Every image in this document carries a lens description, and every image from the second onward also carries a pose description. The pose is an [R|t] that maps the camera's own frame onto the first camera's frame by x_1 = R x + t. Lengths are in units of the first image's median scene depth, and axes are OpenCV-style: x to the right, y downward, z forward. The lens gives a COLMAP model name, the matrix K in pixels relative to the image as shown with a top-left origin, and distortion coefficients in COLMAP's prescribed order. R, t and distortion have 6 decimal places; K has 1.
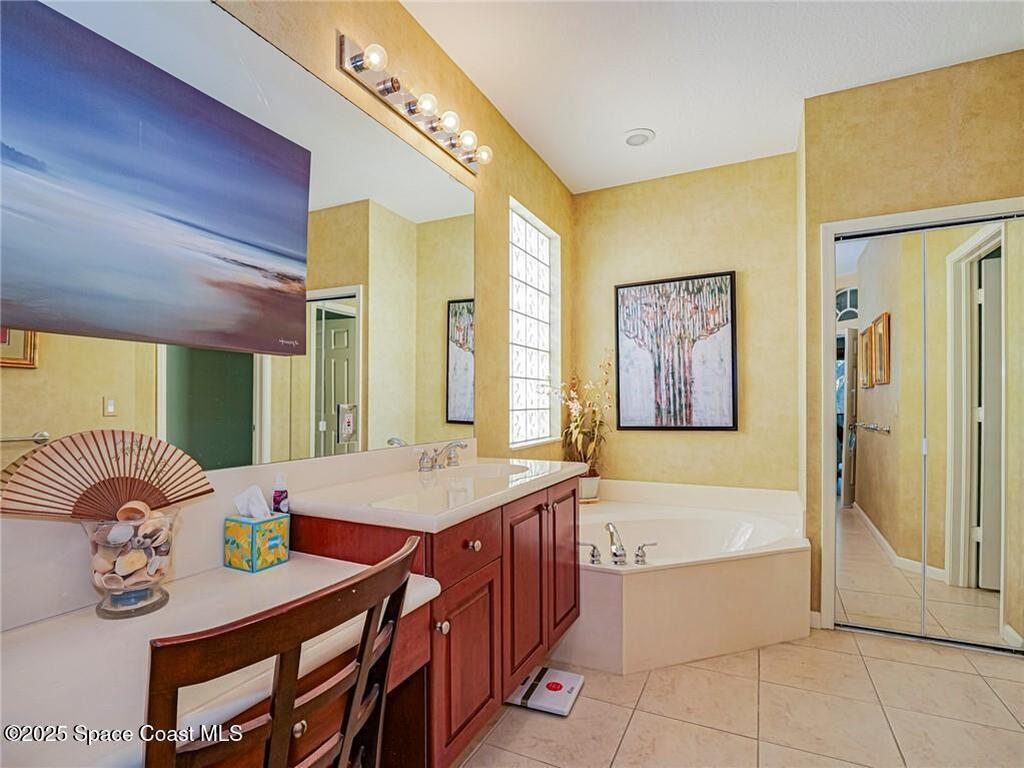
lens RADIAL K [[497.2, 0, 512.9], [0, 497.2, 392.7], [0, 0, 1]] dist [-0.000661, -0.001294]
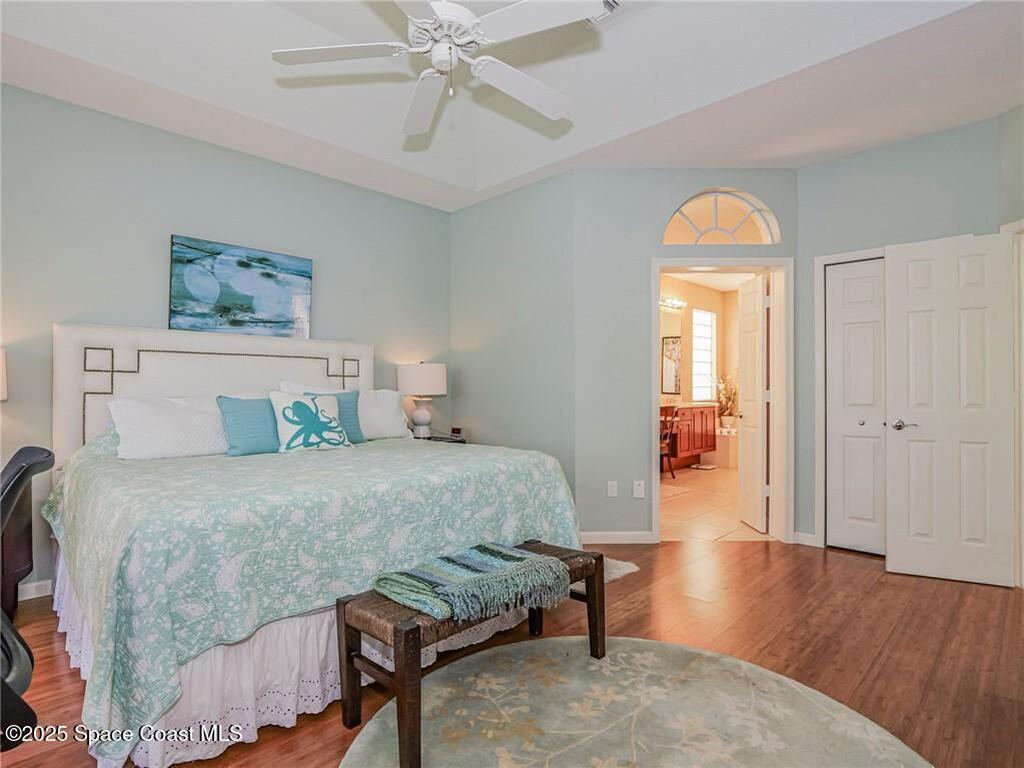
lens RADIAL K [[549.9, 0, 514.0], [0, 549.9, 385.4], [0, 0, 1]] dist [-0.000579, -0.000193]
pose [[0.949744, 0.003665, -0.313008, 0.005860], [0.000395, 0.999917, 0.012906, -0.007814], [0.313029, -0.012381, 0.949663, -1.737387]]
